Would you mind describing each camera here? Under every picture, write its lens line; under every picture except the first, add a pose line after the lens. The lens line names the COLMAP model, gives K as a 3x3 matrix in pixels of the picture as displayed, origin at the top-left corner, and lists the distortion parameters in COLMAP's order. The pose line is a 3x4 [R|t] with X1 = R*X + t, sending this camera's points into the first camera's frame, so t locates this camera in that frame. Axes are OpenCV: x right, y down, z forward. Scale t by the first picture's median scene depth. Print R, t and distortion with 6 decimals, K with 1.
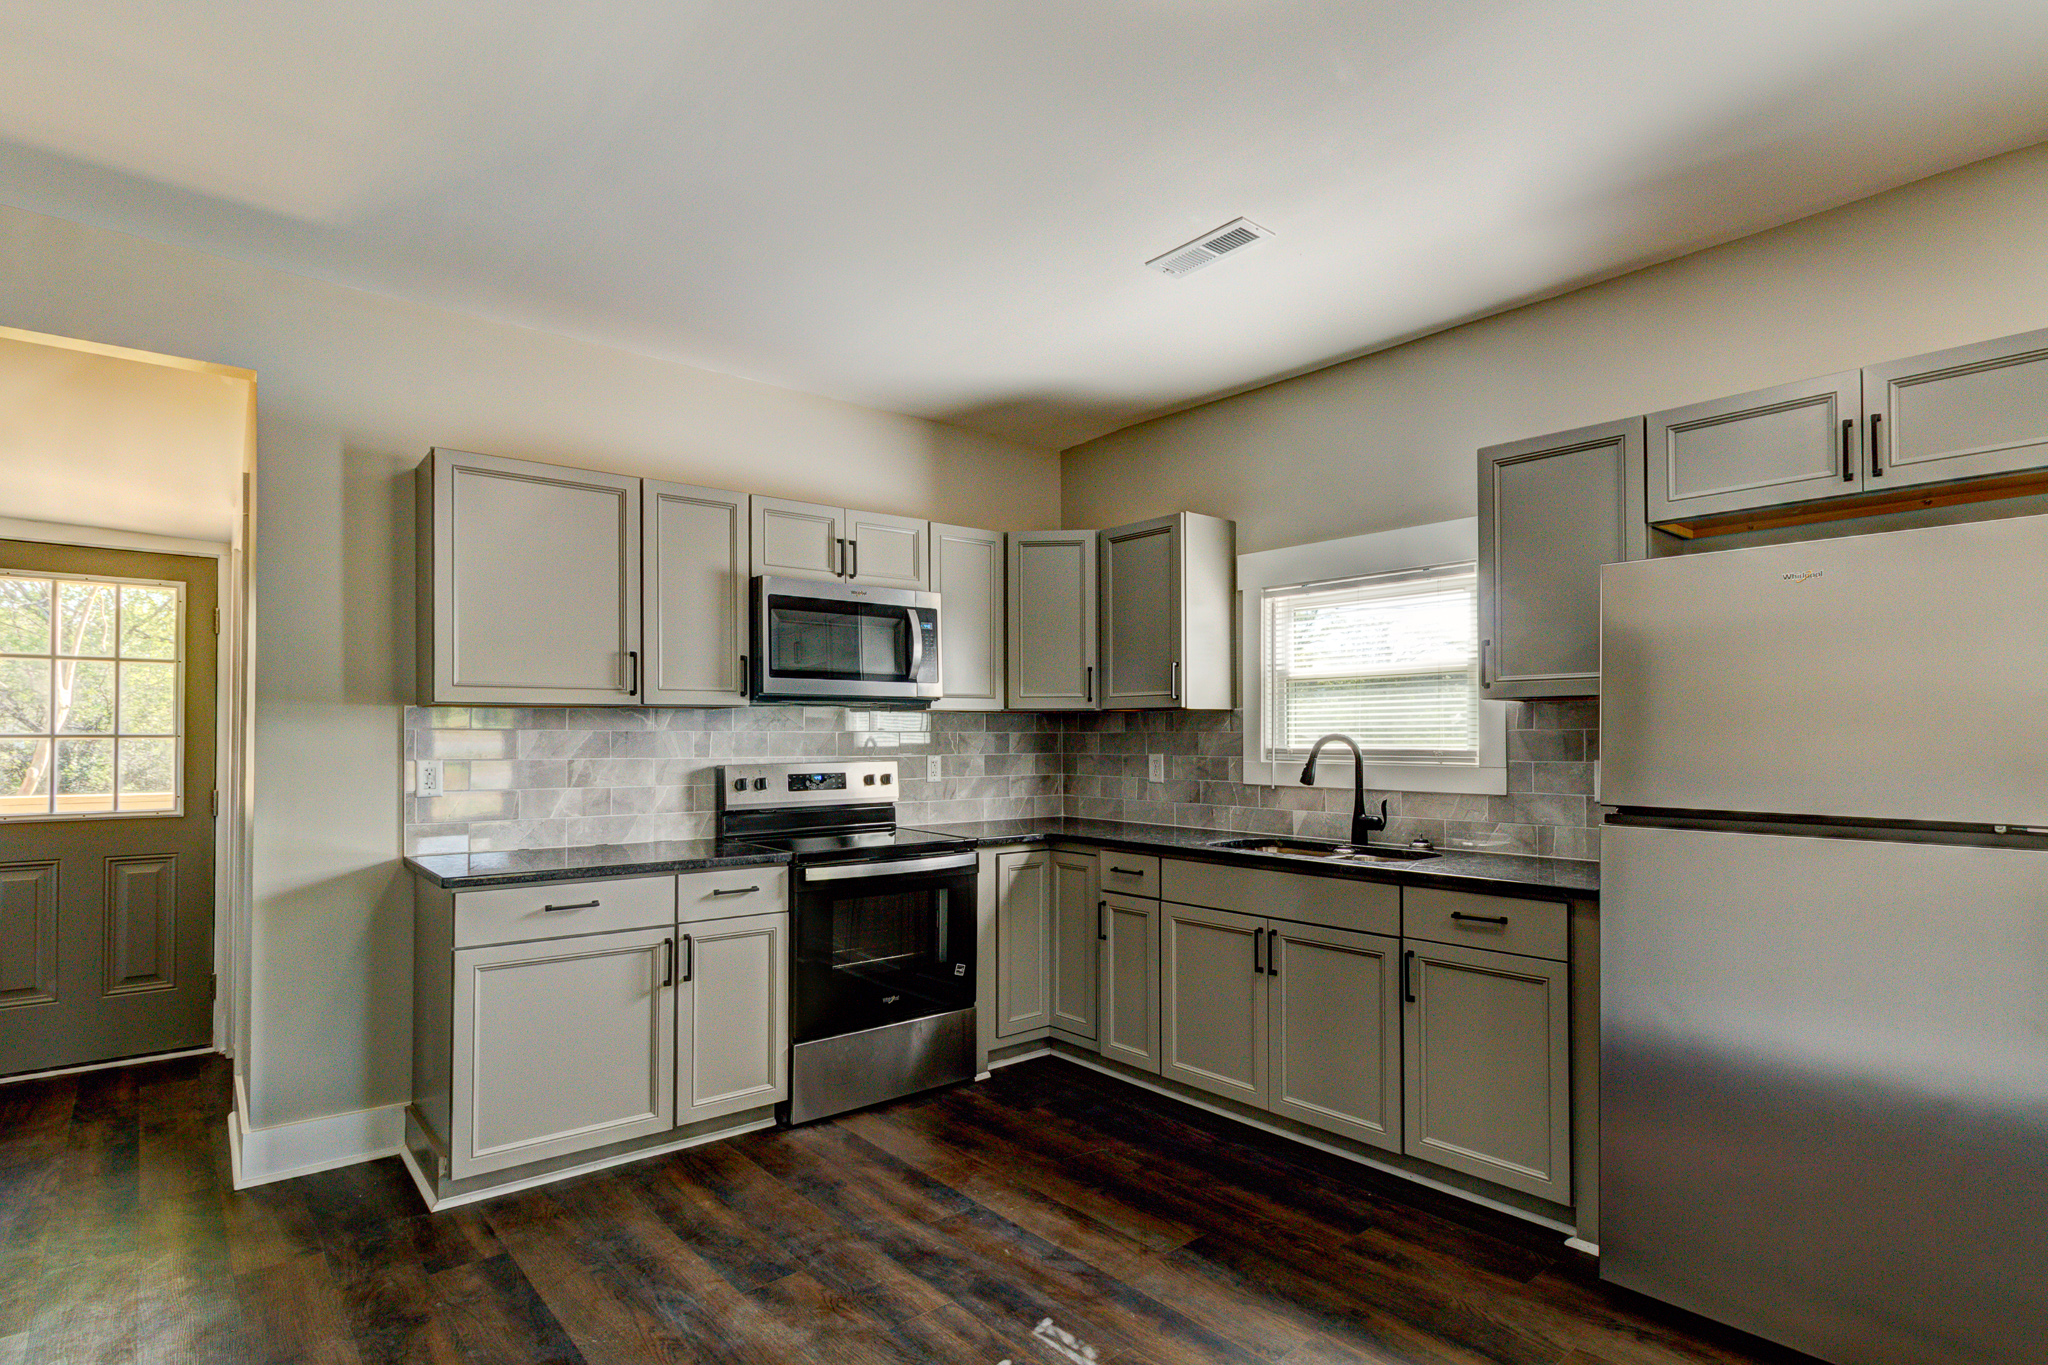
lens RADIAL K [[1004.6, 0, 1024.4], [0, 1004.6, 729.3], [0, 0, 1]] dist [0.000251, -0.000213]
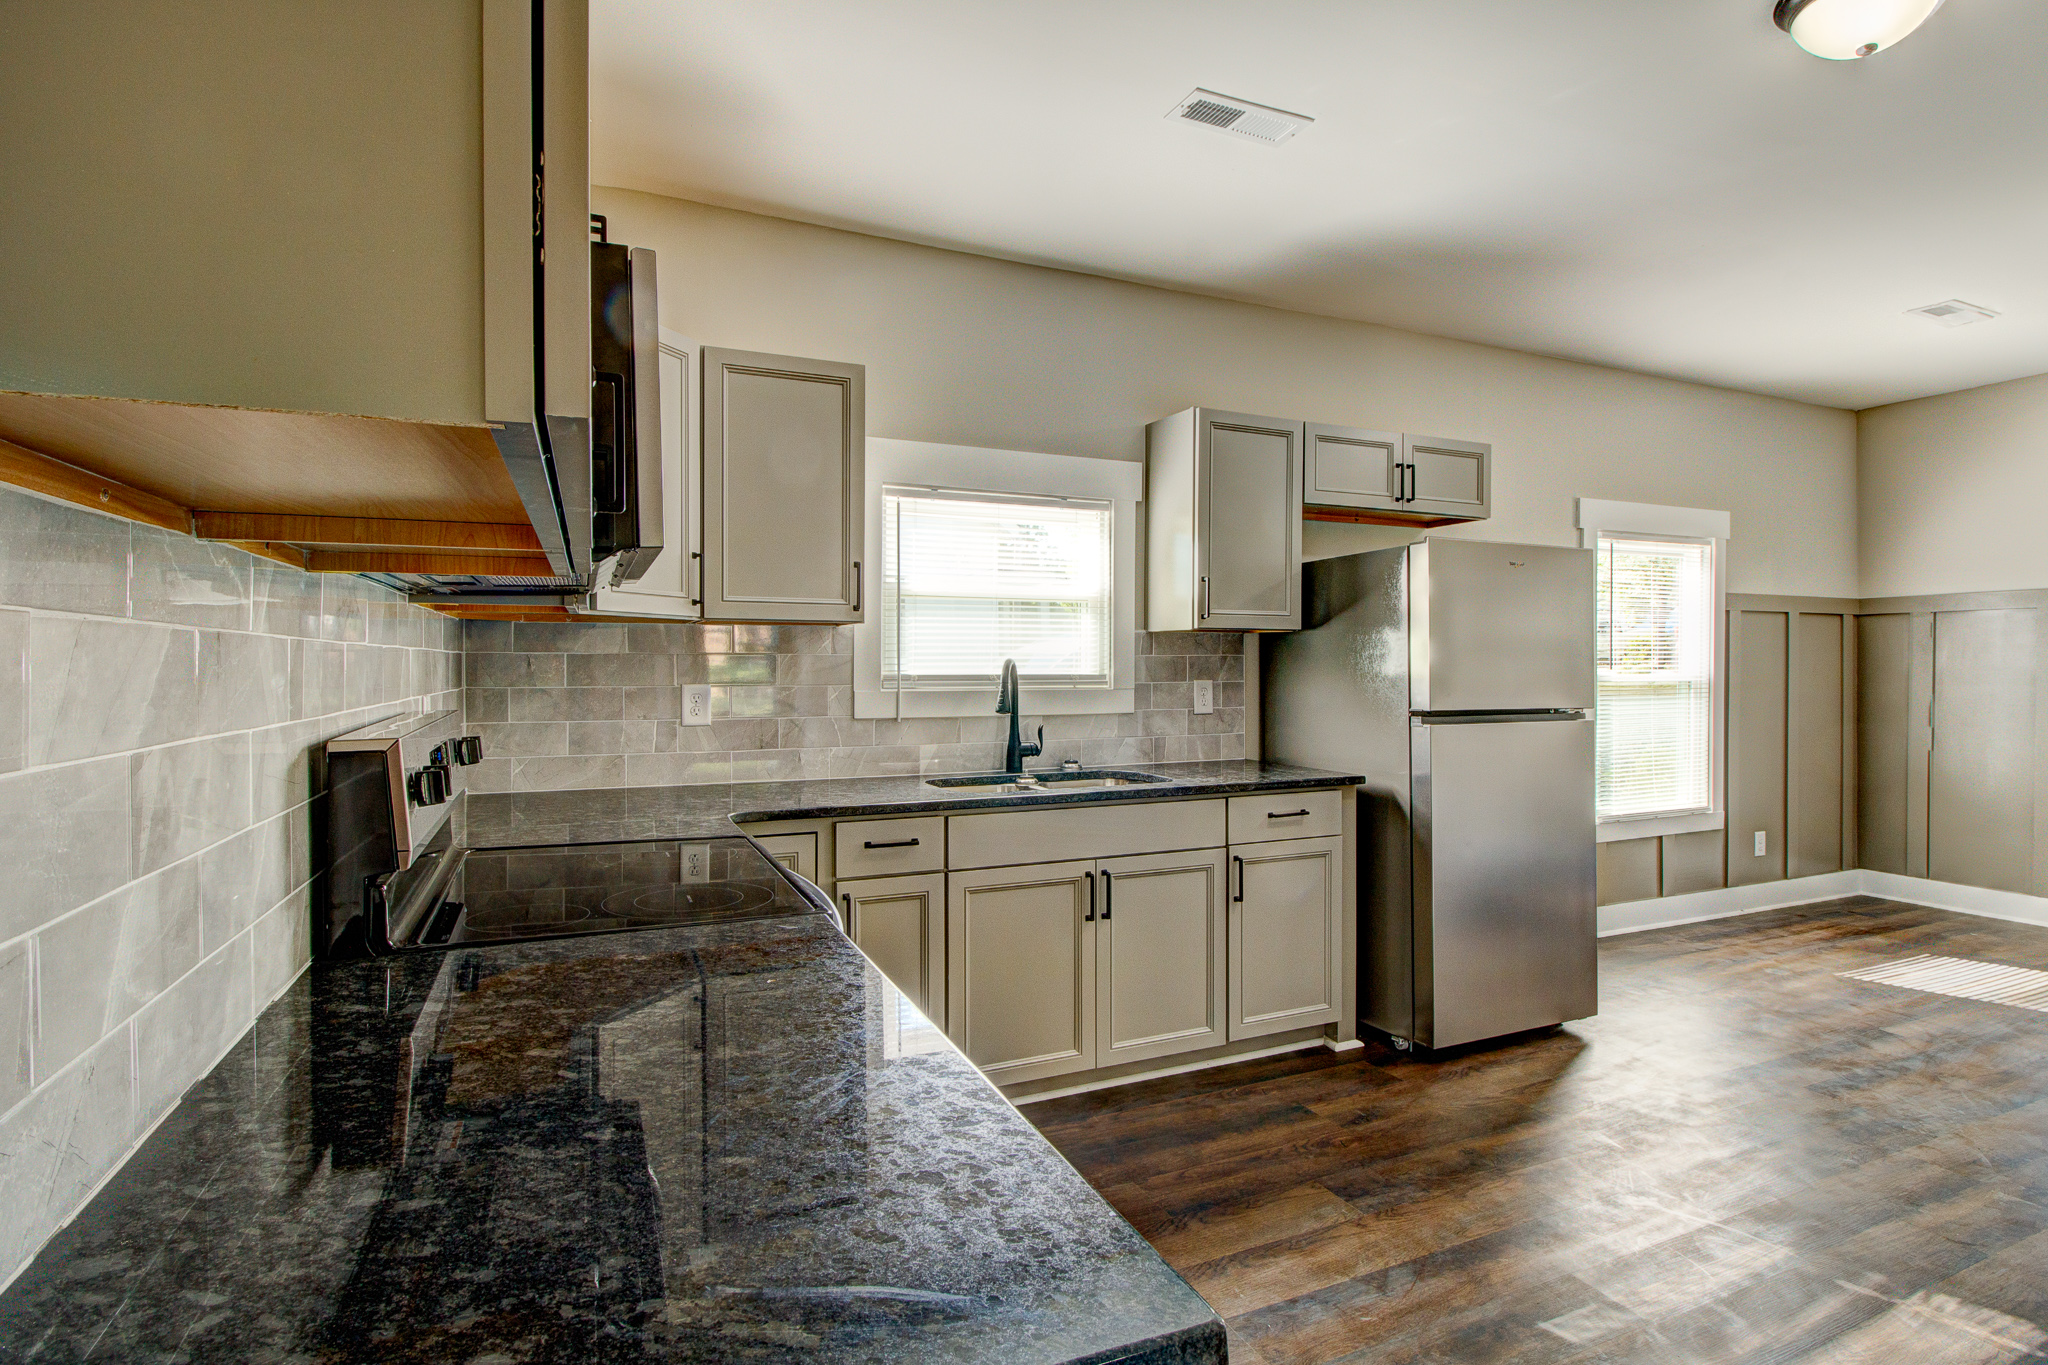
lens RADIAL K [[995.9, 0, 1019.8], [0, 995.9, 676.2], [0, 0, 1]] dist [0.001004, -0.008386]
pose [[0.304260, -0.012019, 0.952513, -0.645939], [-0.008593, 0.999845, 0.015361, 0.008267], [-0.952550, -0.012858, 0.304110, 0.800555]]
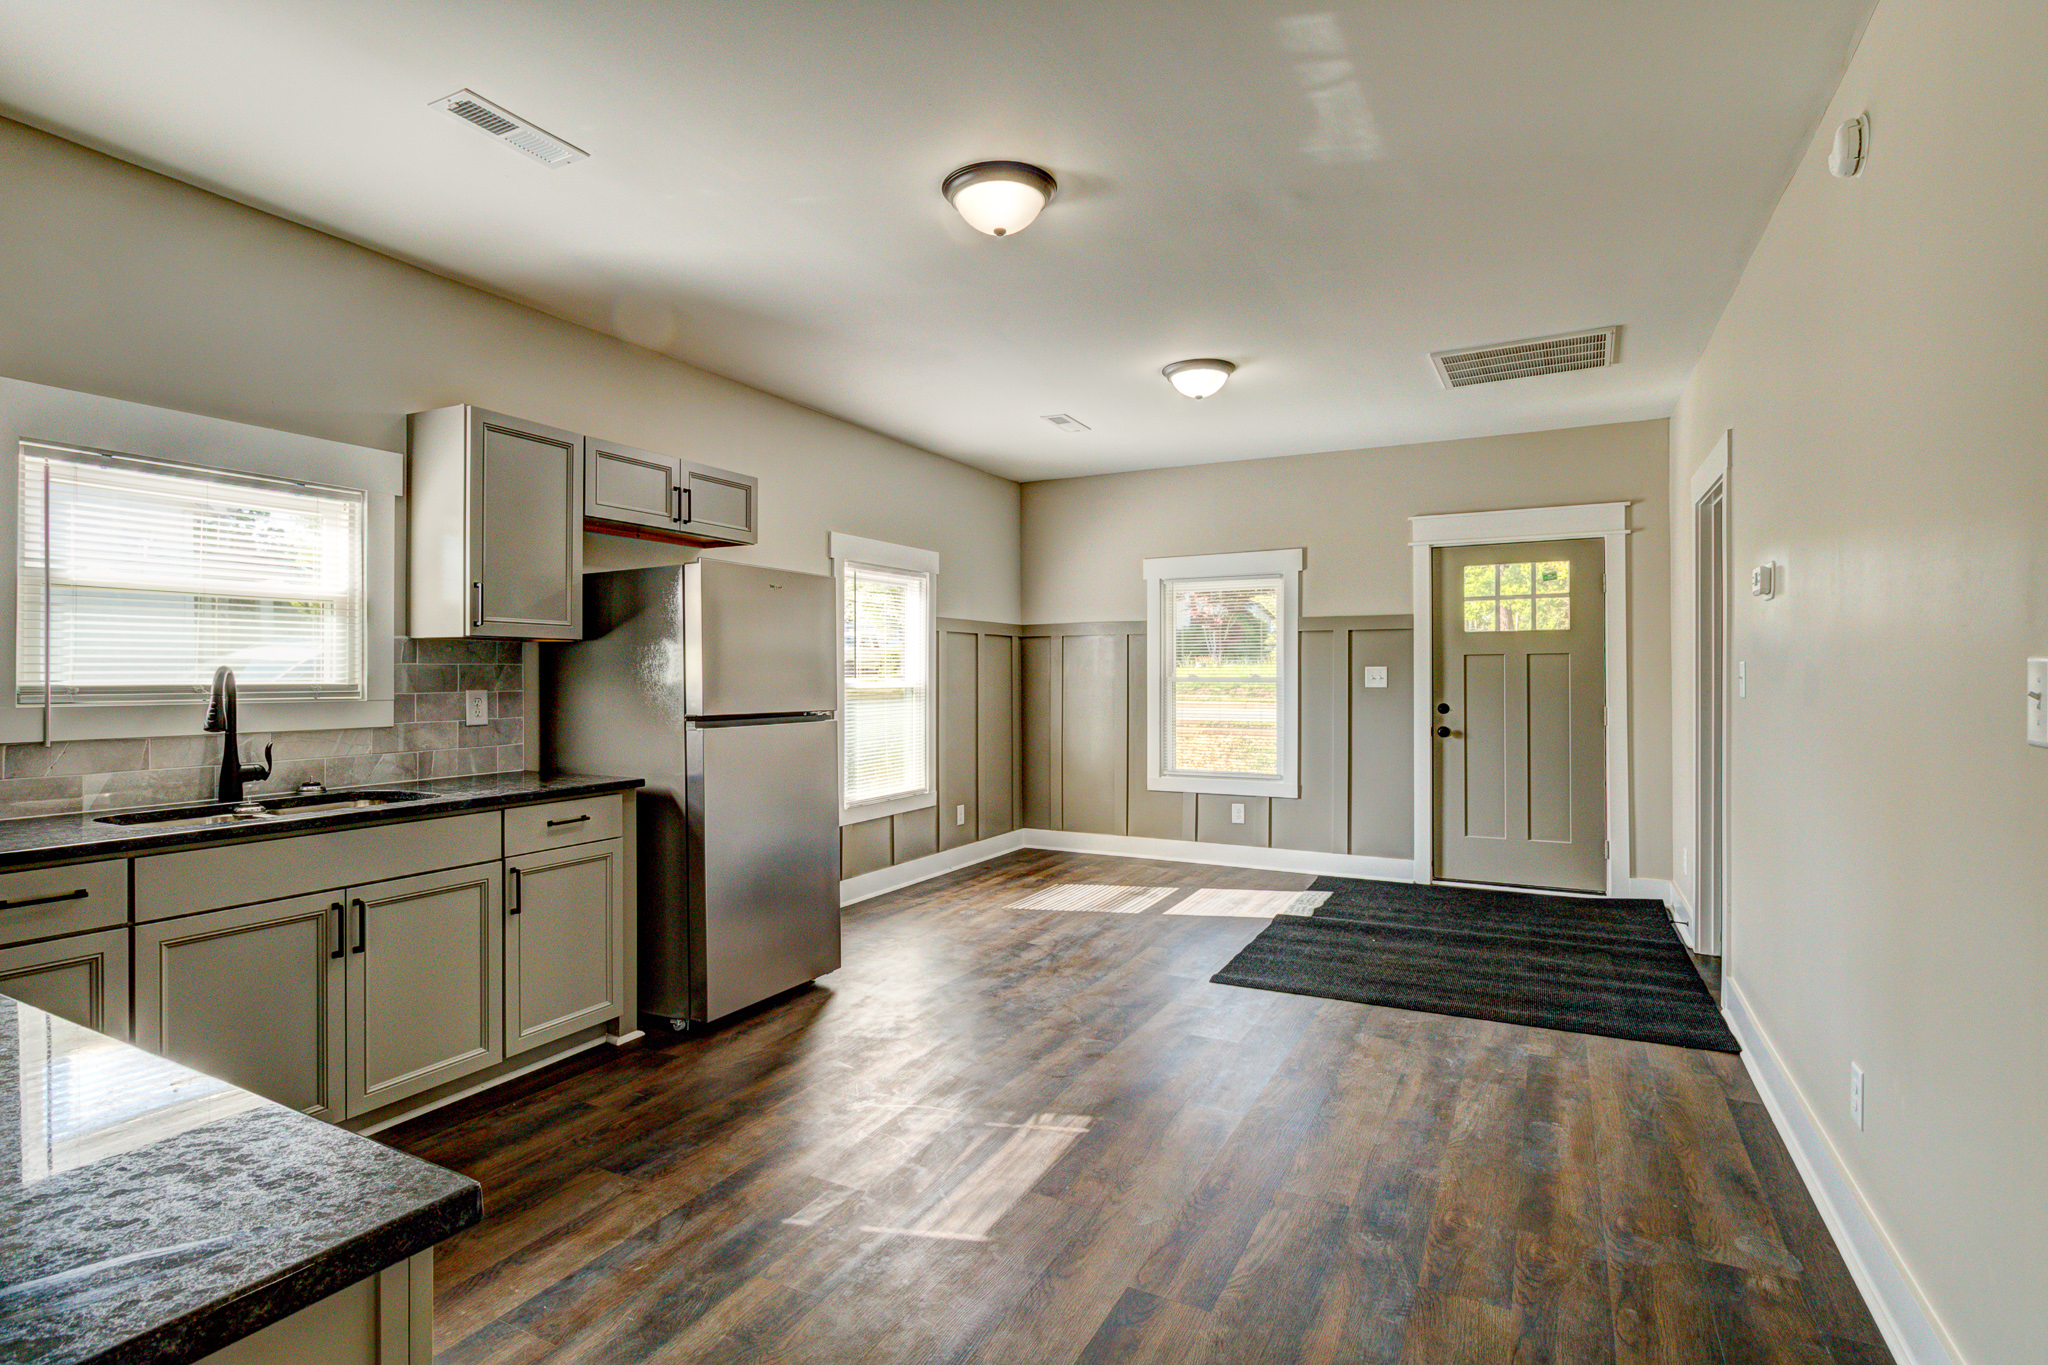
lens RADIAL K [[1005.5, 0, 981.3], [0, 1005.5, 677.1], [0, 0, 1]] dist [0.001527, -0.000803]
pose [[-0.328639, -0.003667, 0.944449, -0.719826], [-0.009466, 0.999955, 0.000589, 0.008487], [-0.944408, -0.008746, -0.328659, 0.786931]]
